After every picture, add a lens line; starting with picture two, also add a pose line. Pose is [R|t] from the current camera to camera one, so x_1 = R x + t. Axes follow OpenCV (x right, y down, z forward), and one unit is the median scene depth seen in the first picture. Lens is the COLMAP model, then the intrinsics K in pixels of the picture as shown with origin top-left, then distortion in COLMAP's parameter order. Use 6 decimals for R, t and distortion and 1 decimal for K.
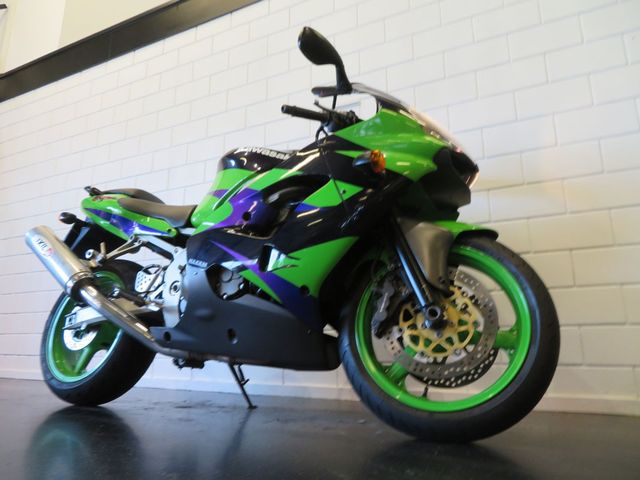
lens RADIAL K [[457.8, 0, 320.0], [0, 457.8, 240.0], [0, 0, 1]] dist [0.011125, 0.001396]
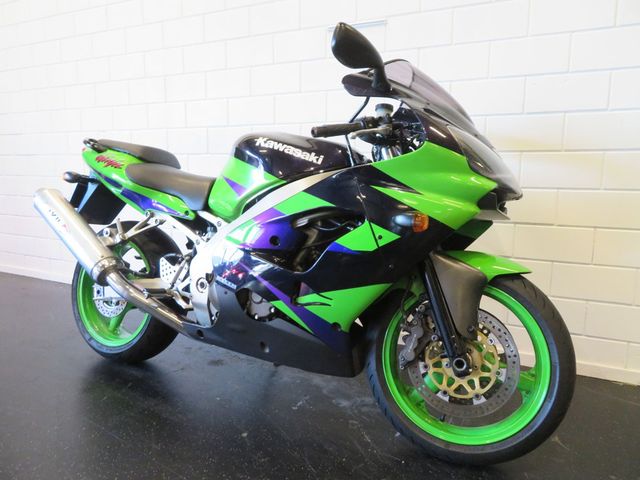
lens RADIAL K [[457.8, 0, 320.0], [0, 457.8, 240.0], [0, 0, 1]] dist [0.011125, 0.001396]
pose [[0.999857, 0.007467, 0.015162, -0.083333], [-0.012664, 0.925083, 0.379555, -0.442900], [-0.011192, -0.379692, 0.925045, 0.112551]]
